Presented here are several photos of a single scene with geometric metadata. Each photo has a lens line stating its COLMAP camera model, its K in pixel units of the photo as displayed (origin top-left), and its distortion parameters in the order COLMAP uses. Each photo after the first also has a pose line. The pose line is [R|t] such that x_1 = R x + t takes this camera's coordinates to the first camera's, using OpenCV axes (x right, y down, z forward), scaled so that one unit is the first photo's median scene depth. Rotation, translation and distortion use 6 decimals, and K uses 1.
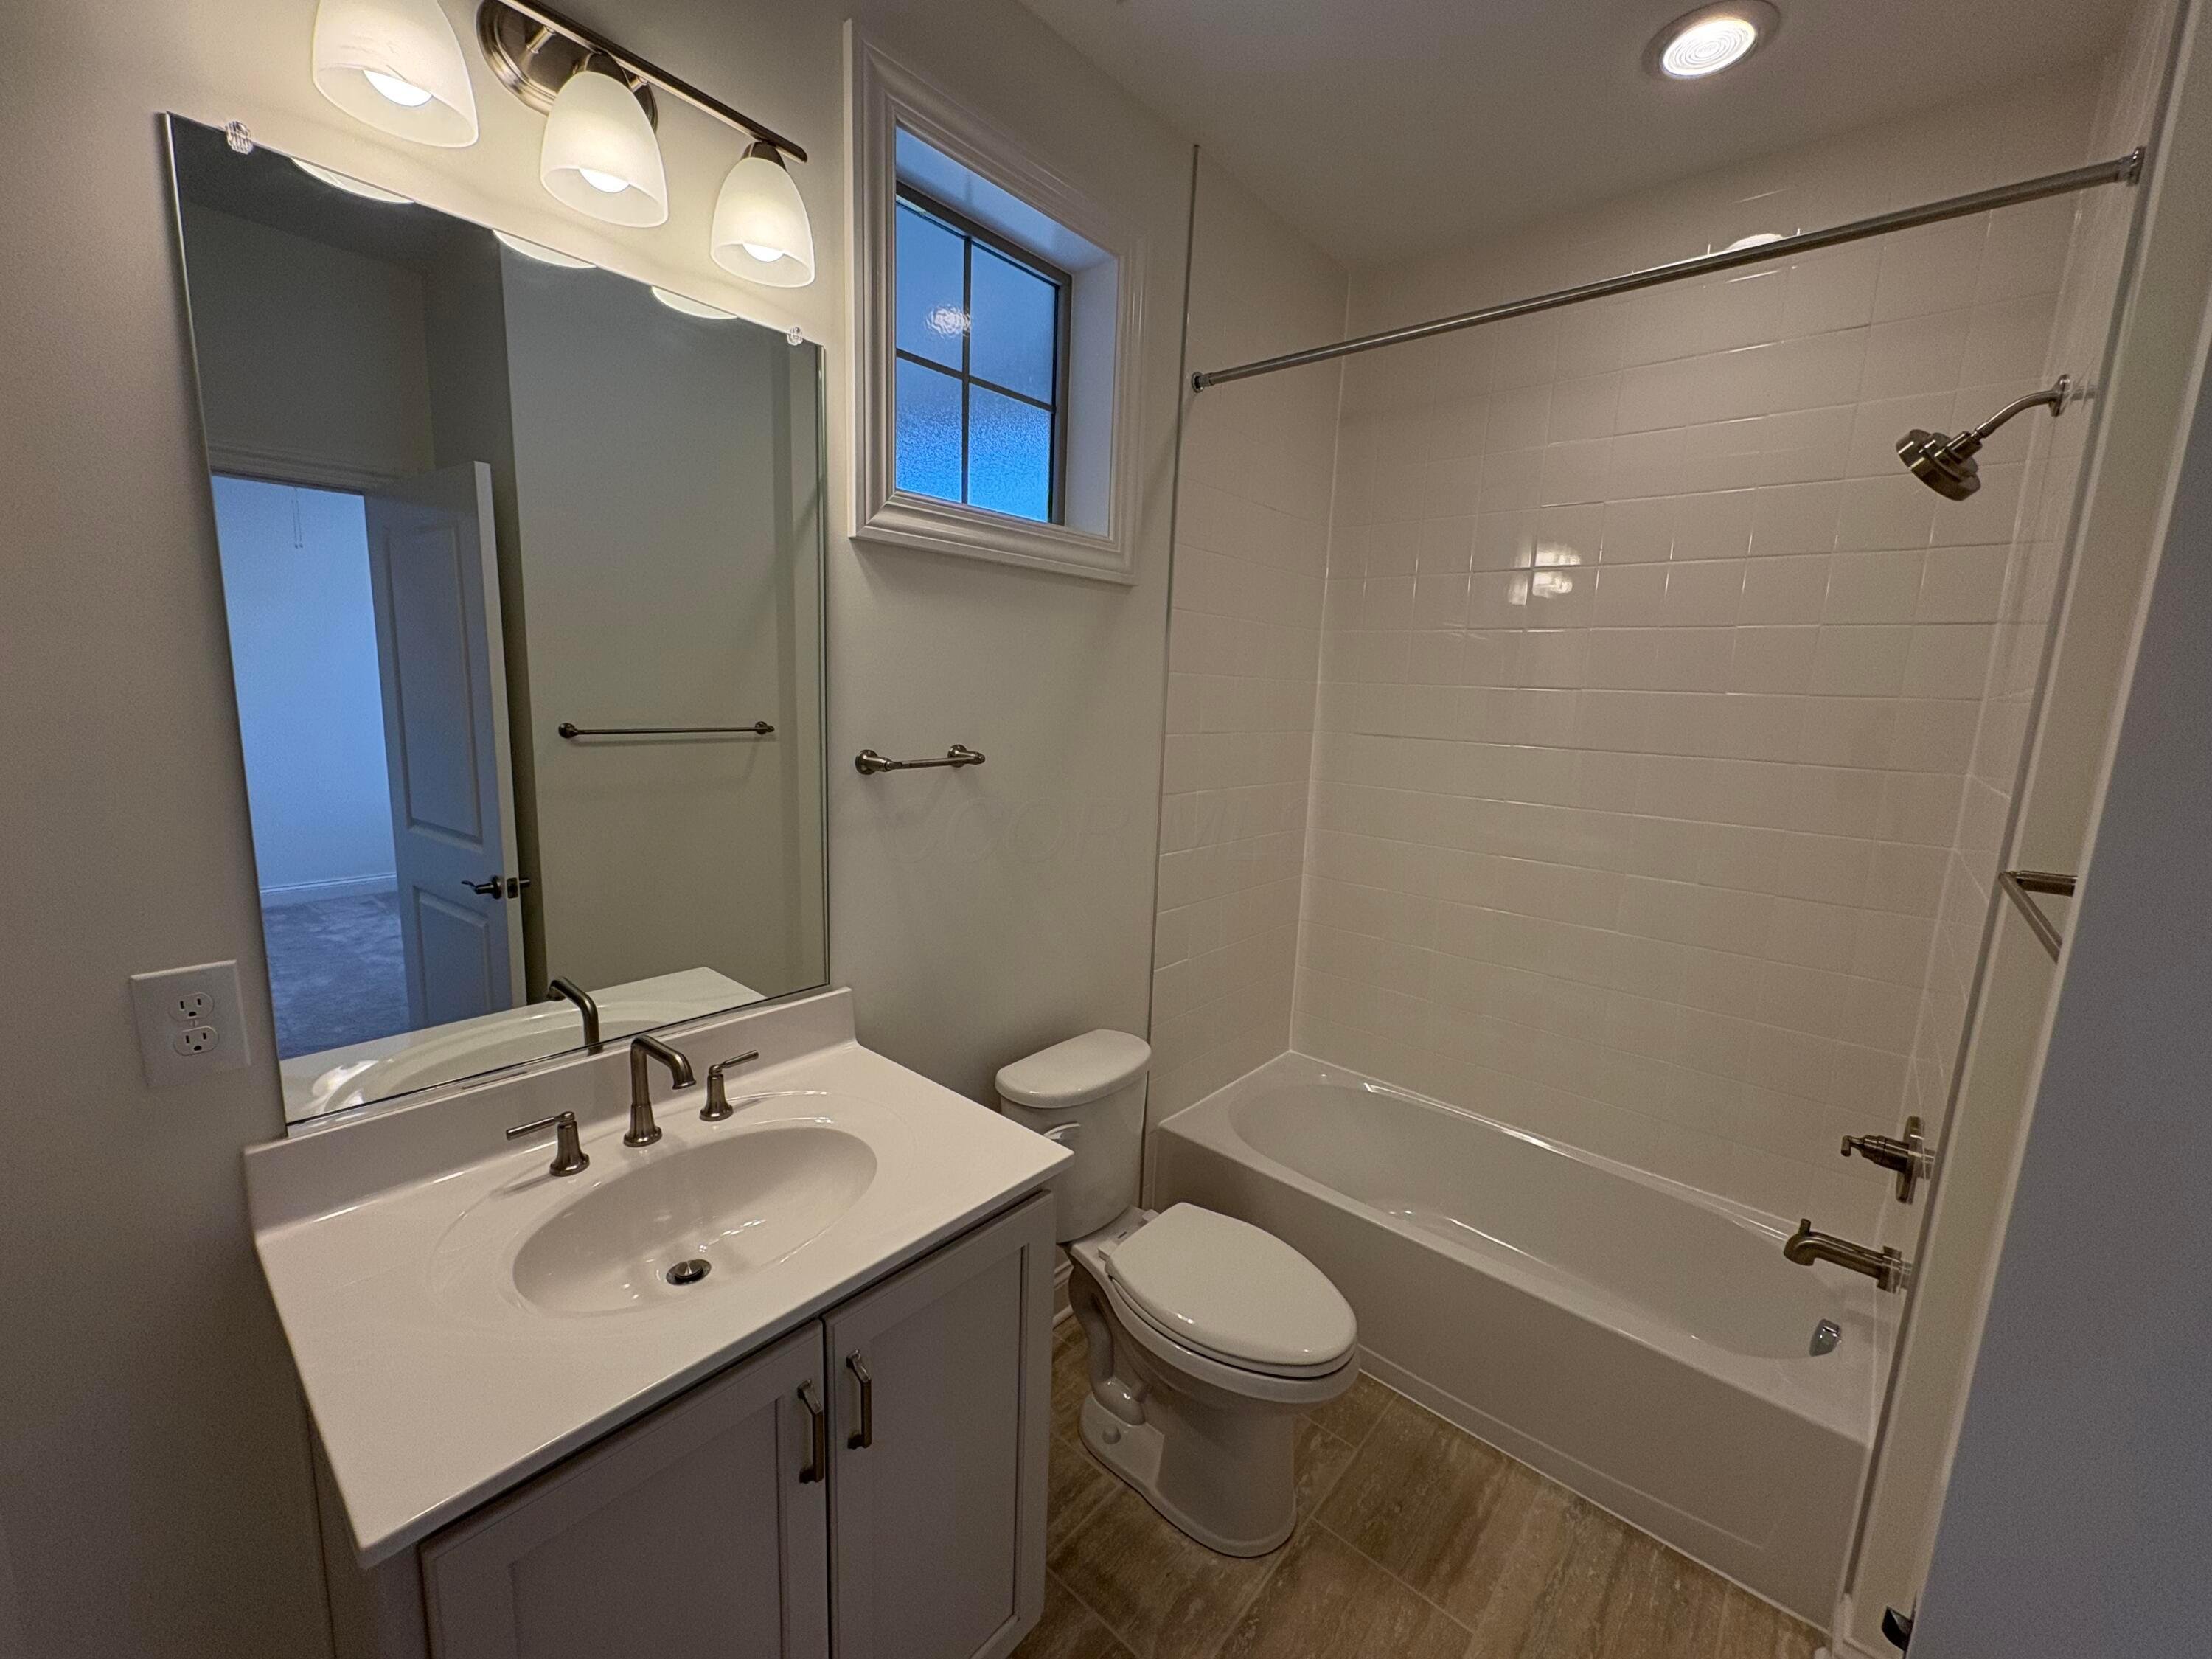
lens RADIAL K [[872.5, 0, 1106.0], [0, 872.5, 829.5], [0, 0, 1]] dist [-0.000409, 0.000164]
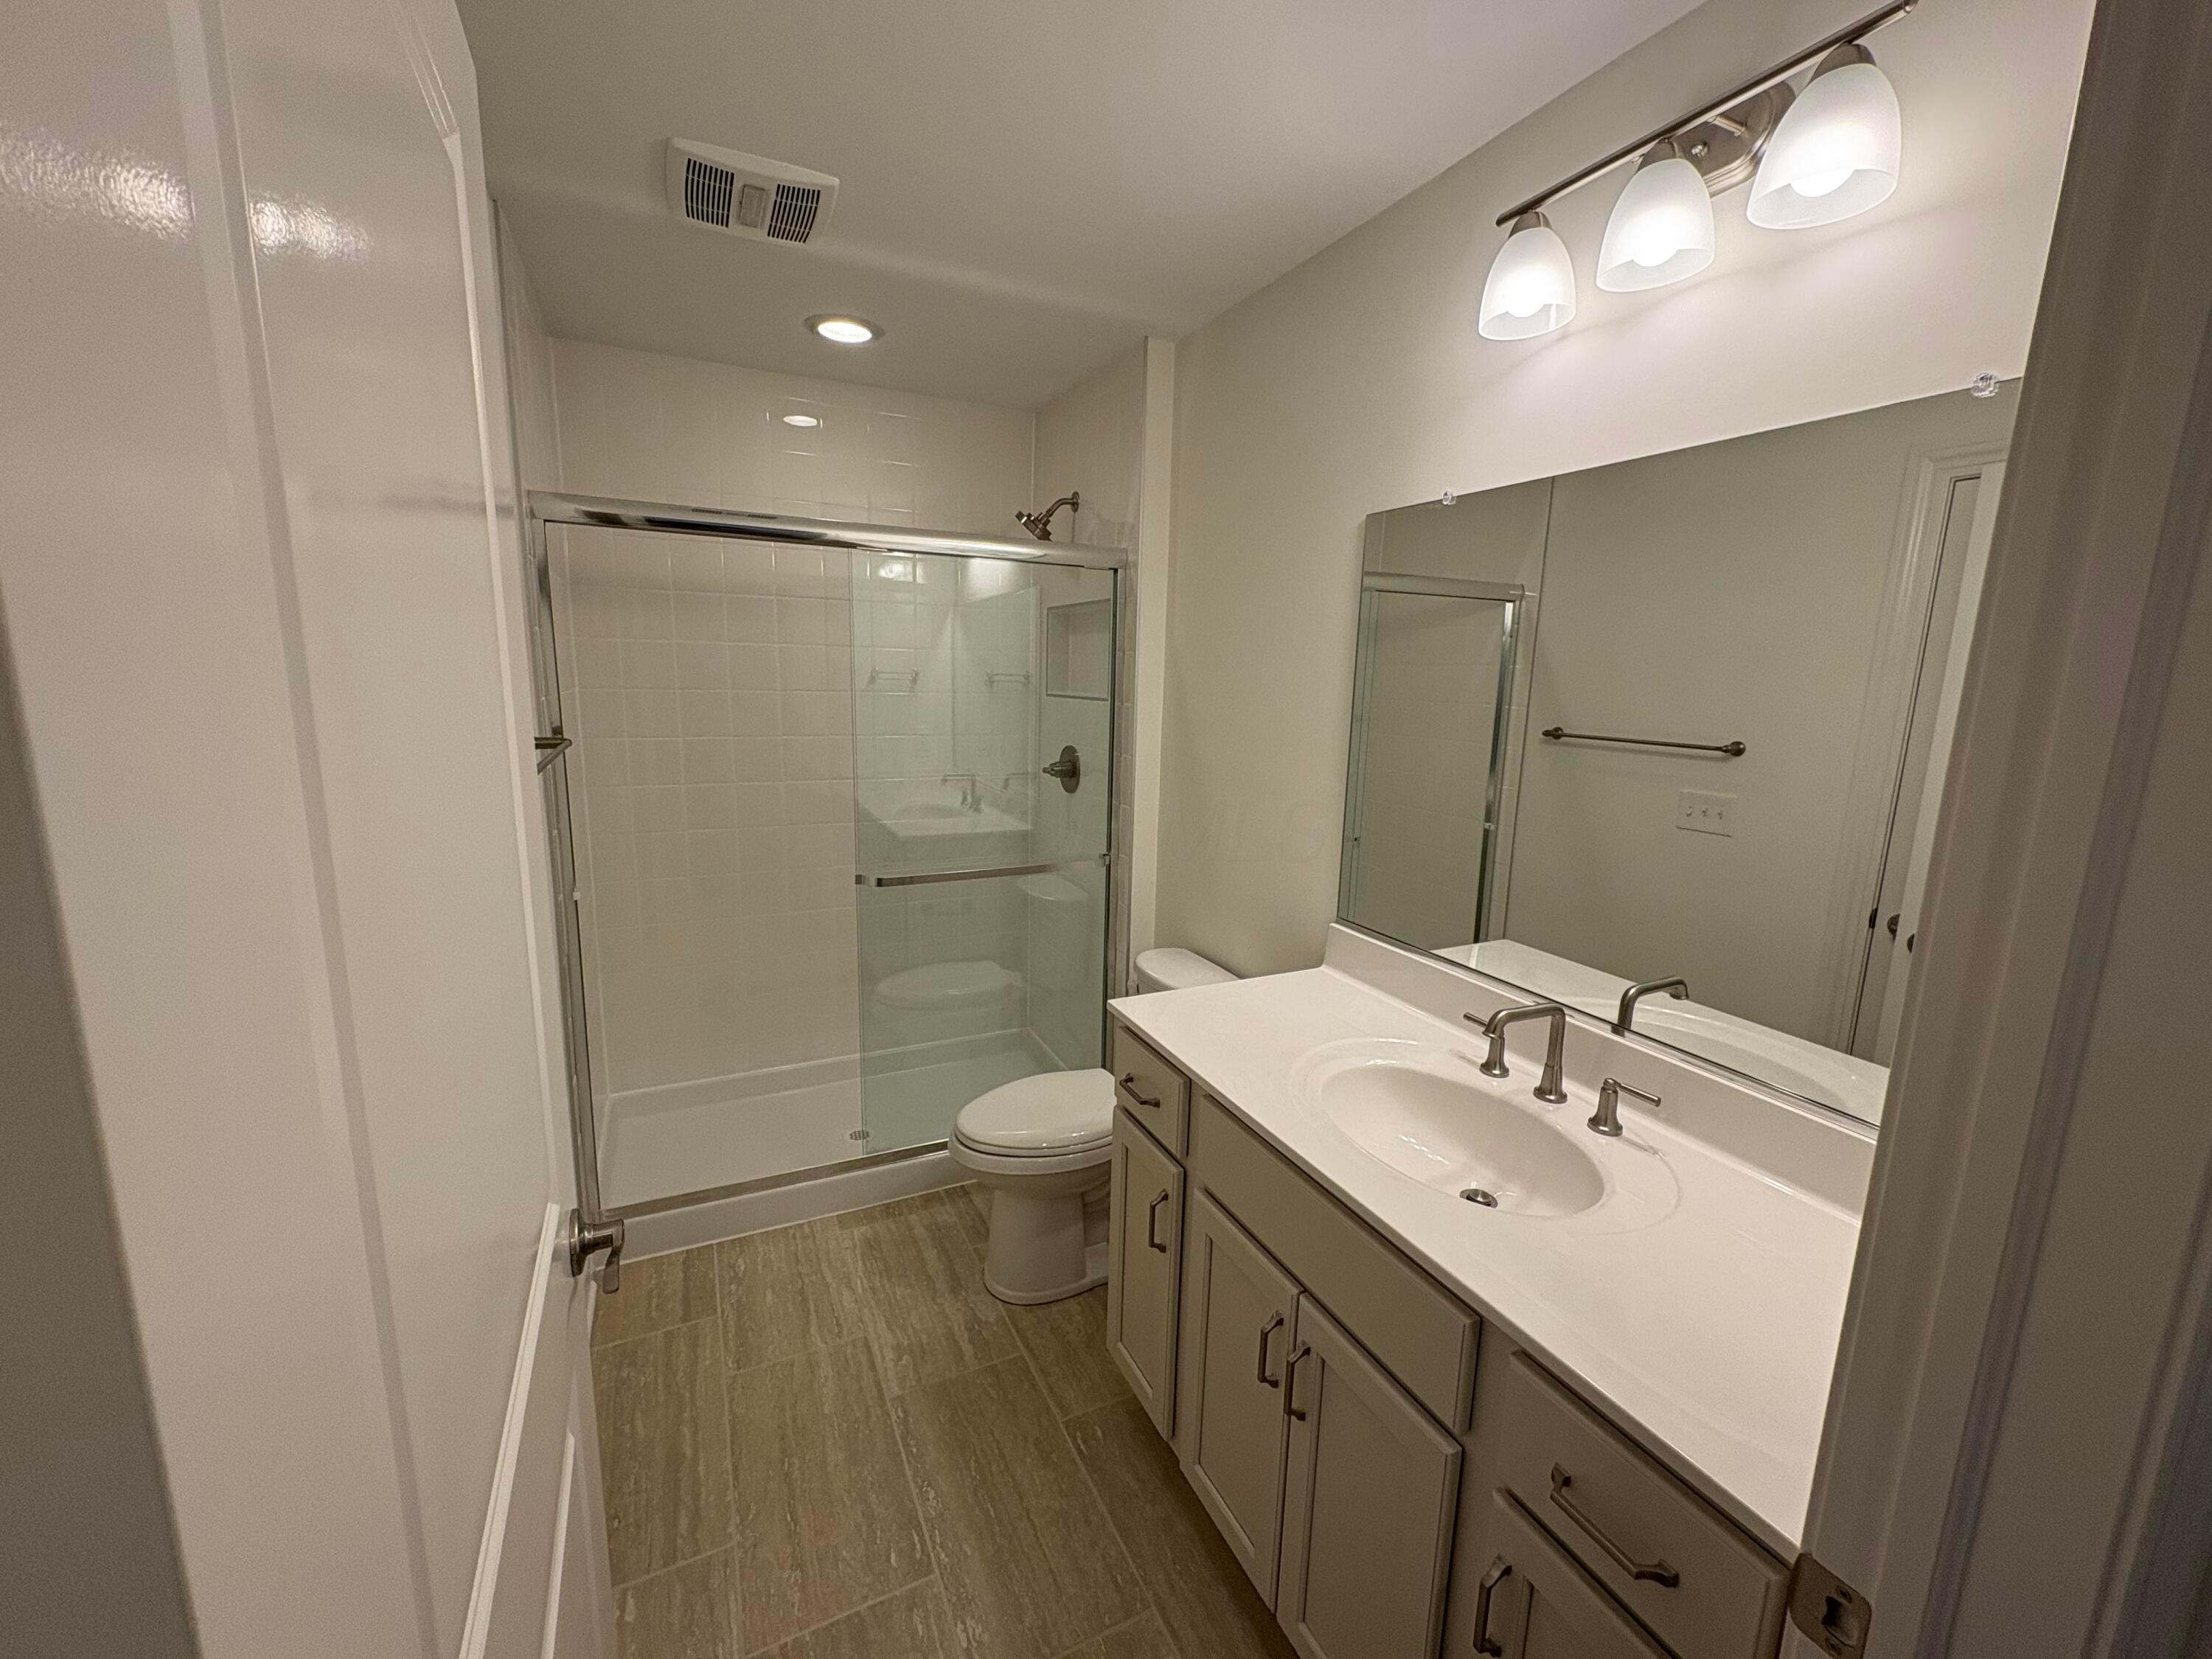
lens RADIAL K [[872.5, 0, 1106.0], [0, 872.5, 829.5], [0, 0, 1]] dist [-0.000409, 0.000164]
pose [[-0.411491, 0.116049, -0.903995, 0.707714], [-0.190796, 0.958915, 0.209948, -0.109227], [0.891219, 0.258871, -0.372444, 0.844188]]
